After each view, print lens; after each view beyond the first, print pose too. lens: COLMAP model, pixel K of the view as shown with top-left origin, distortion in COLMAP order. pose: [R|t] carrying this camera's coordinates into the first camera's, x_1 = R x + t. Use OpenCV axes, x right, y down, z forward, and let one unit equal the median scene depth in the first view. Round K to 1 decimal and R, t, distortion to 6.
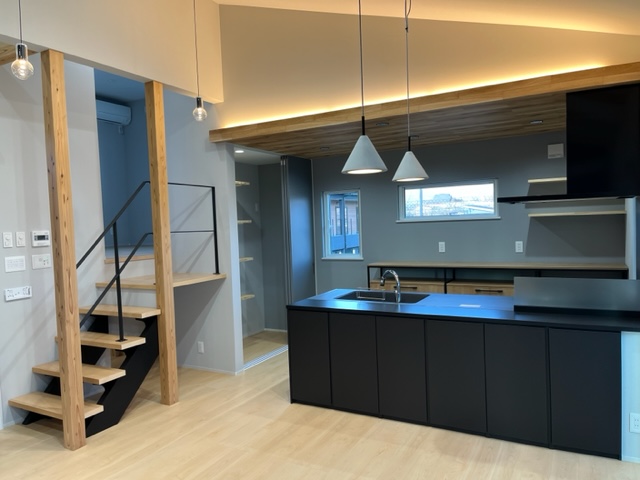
lens RADIAL K [[479.2, 0, 320.0], [0, 479.2, 240.0], [0, 0, 1]] dist [0.027801, -0.004794]
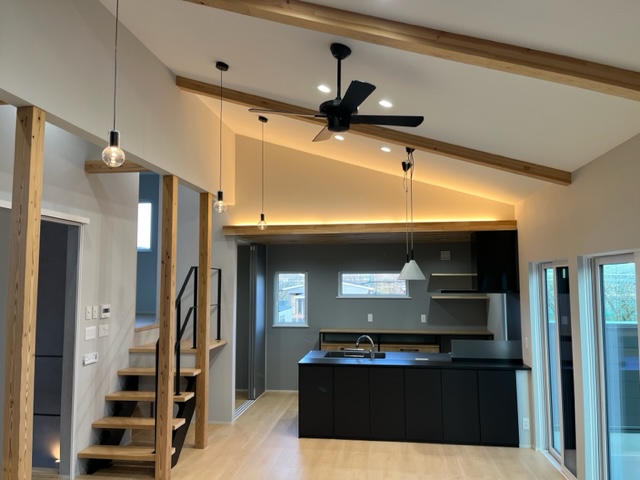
lens RADIAL K [[479.2, 0, 320.0], [0, 479.2, 240.0], [0, 0, 1]] dist [0.027801, -0.004794]
pose [[0.932064, 0.064256, 0.356549, -0.522526], [-0.017387, 0.990946, -0.133131, -0.028640], [-0.361875, 0.117887, 0.924743, -0.323838]]
